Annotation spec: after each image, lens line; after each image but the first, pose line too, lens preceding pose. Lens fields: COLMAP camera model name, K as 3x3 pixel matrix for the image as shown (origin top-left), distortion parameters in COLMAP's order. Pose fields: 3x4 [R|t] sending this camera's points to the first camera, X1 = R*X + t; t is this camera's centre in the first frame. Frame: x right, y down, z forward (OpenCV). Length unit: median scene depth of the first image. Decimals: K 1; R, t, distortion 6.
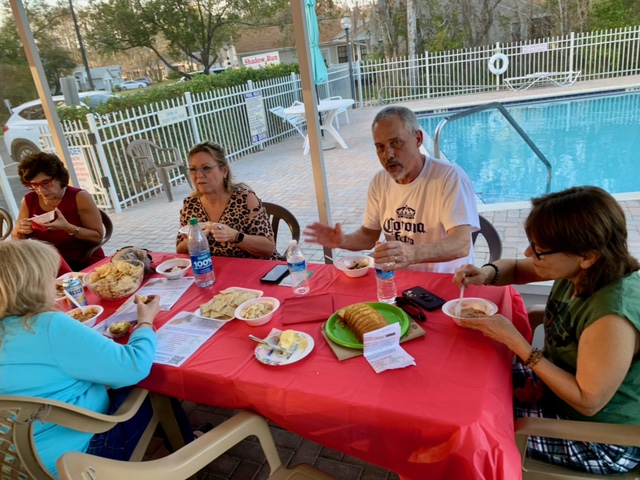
lens RADIAL K [[485.8, 0, 320.0], [0, 485.8, 240.0], [0, 0, 1]] dist [0.067324, -0.008845]
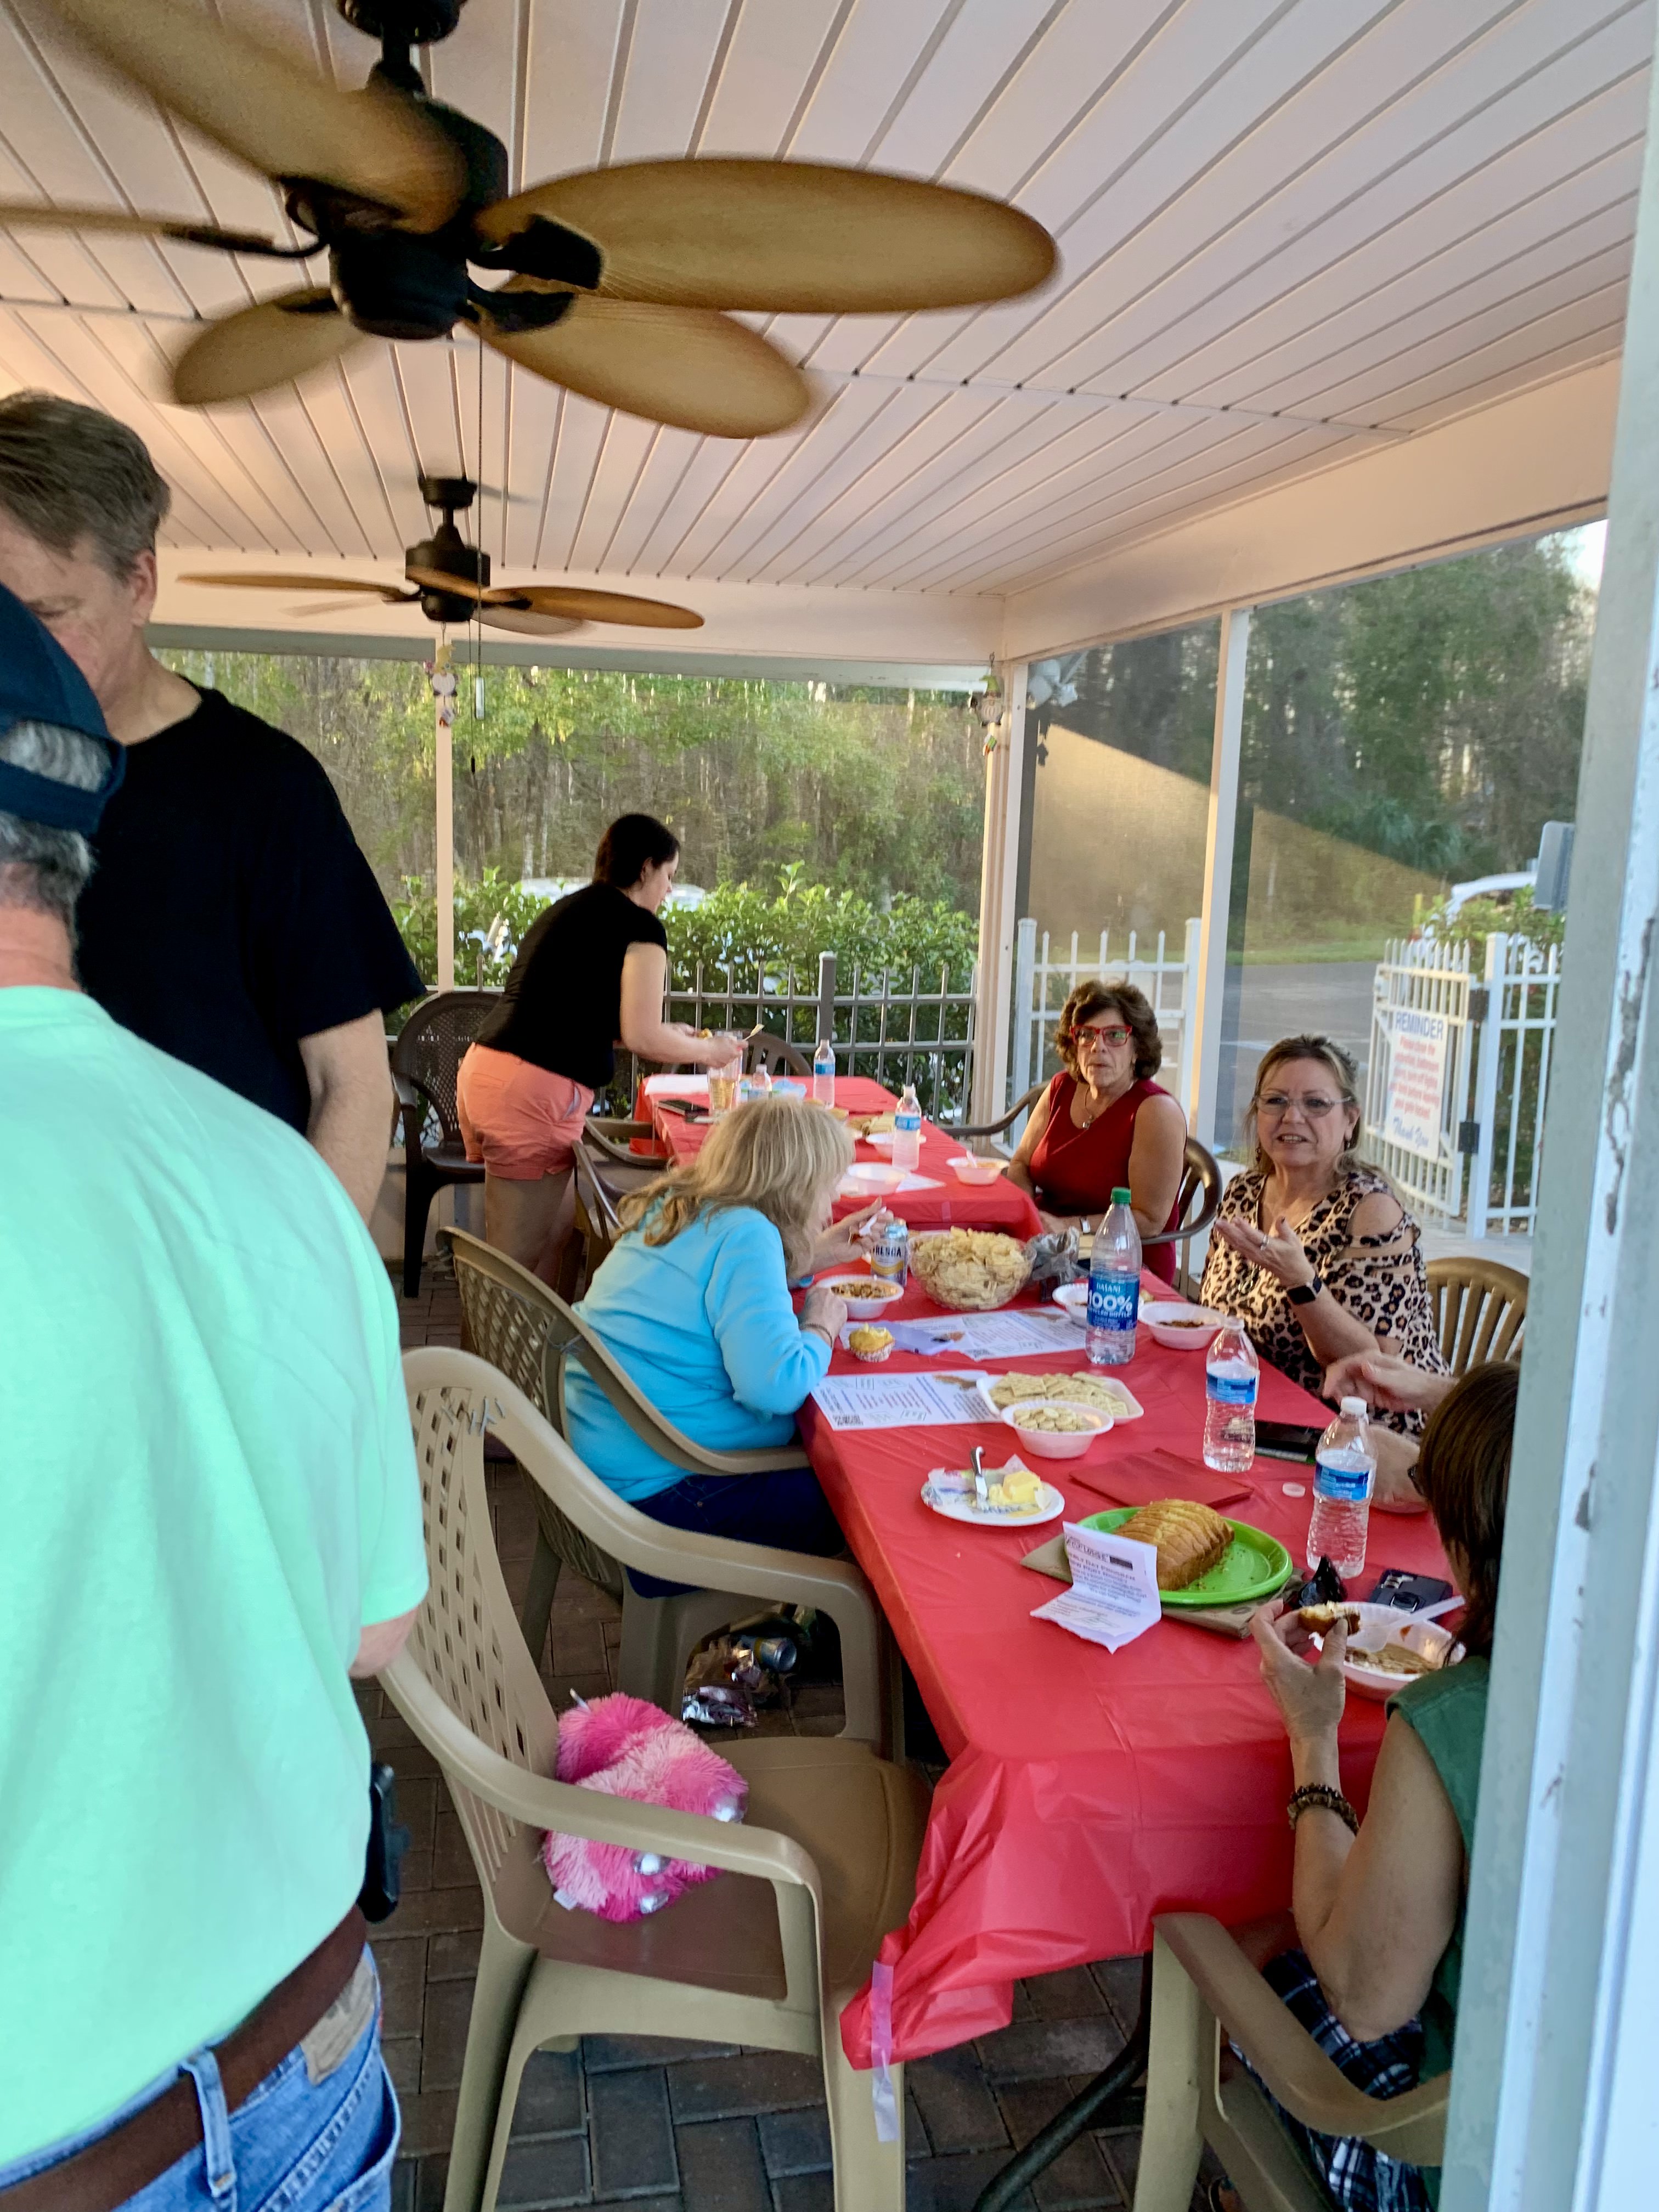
lens RADIAL K [[1678.9, 0, 829.5], [0, 1678.9, 1106.0], [0, 0, 1]] dist [0.067324, -0.008845]
pose [[0.568383, 0.271574, -0.776653, 0.529930], [-0.385563, 0.921807, 0.040161, -0.052922], [0.726830, 0.276622, 0.628648, -0.044204]]
